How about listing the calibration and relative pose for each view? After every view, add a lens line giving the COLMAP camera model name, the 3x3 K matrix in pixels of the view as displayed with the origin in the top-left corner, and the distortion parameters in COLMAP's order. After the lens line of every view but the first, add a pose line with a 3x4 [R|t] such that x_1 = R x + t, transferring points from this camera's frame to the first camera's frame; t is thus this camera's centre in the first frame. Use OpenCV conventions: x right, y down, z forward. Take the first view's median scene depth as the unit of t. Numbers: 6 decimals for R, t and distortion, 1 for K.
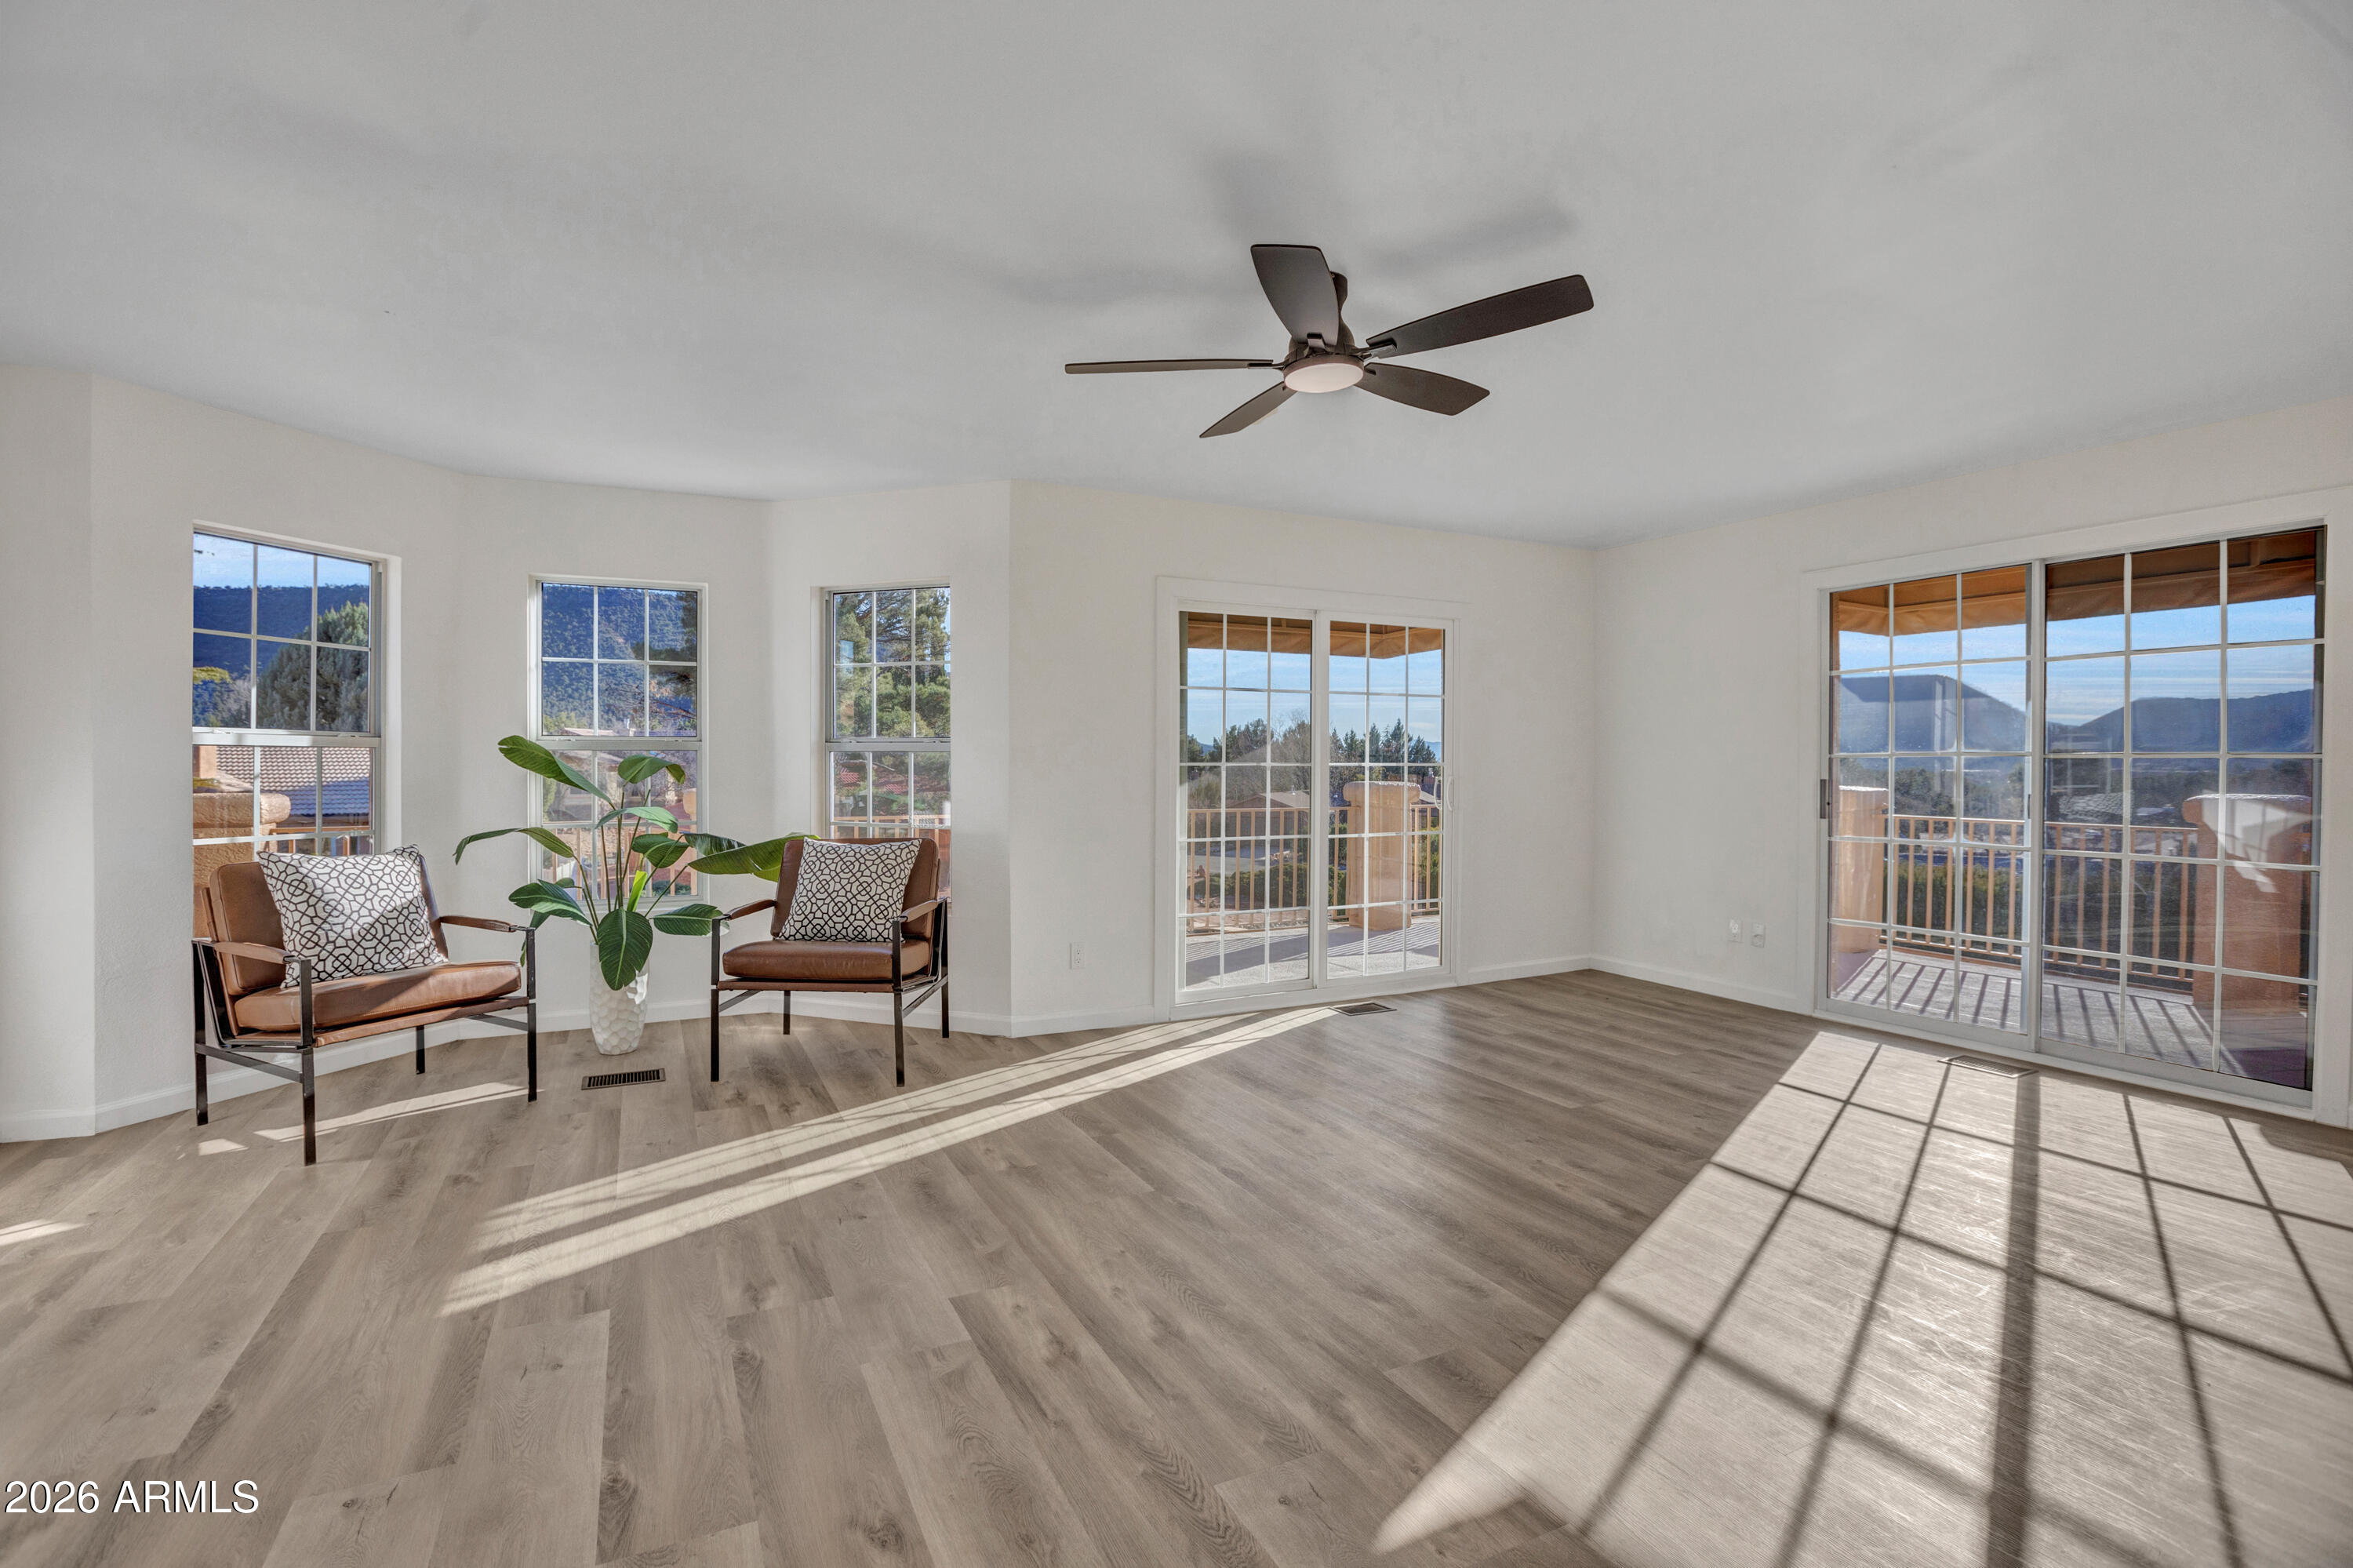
lens RADIAL K [[1113.6, 0, 1164.7], [0, 1113.6, 752.3], [0, 0, 1]] dist [-0.001649, 0.001321]
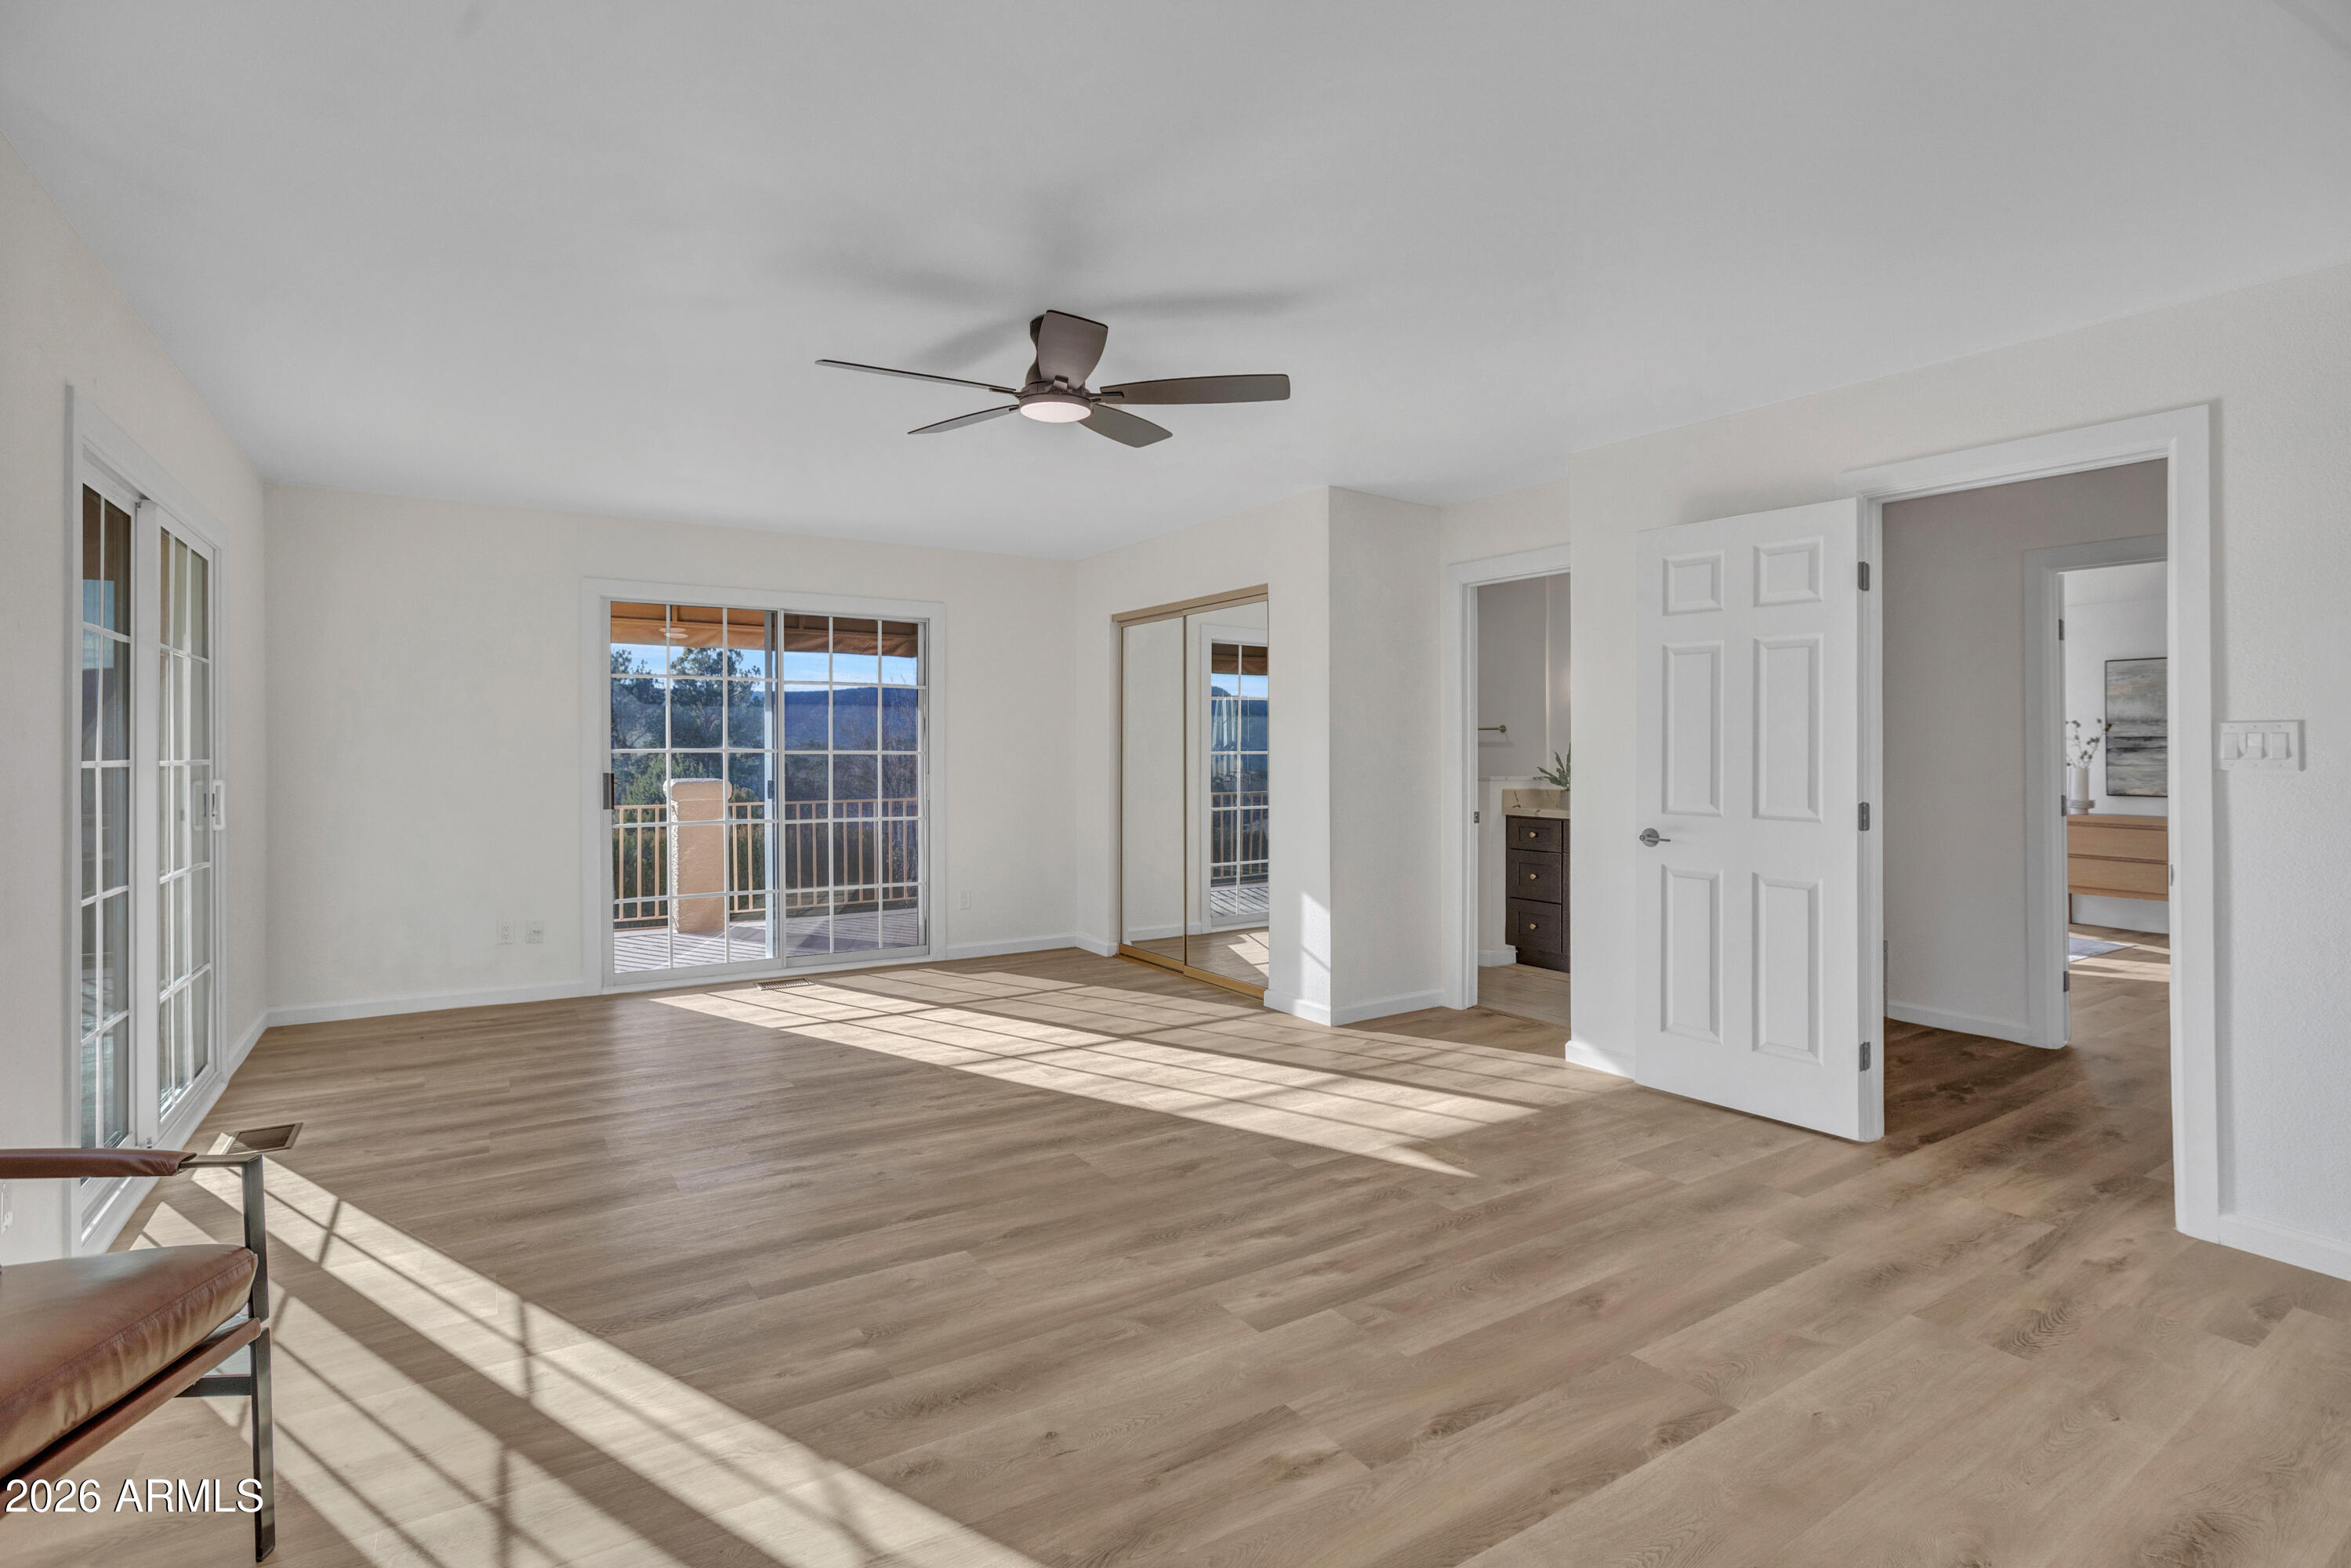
lens RADIAL K [[1112.7, 0, 1163.7], [0, 1112.7, 752.4], [0, 0, 1]] dist [-0.001649, 0.001321]
pose [[-0.099055, -0.000350, 0.995082, -1.123790], [0.001302, 0.999999, 0.000481, 0.009066], [-0.995081, 0.001343, -0.099054, 1.191032]]
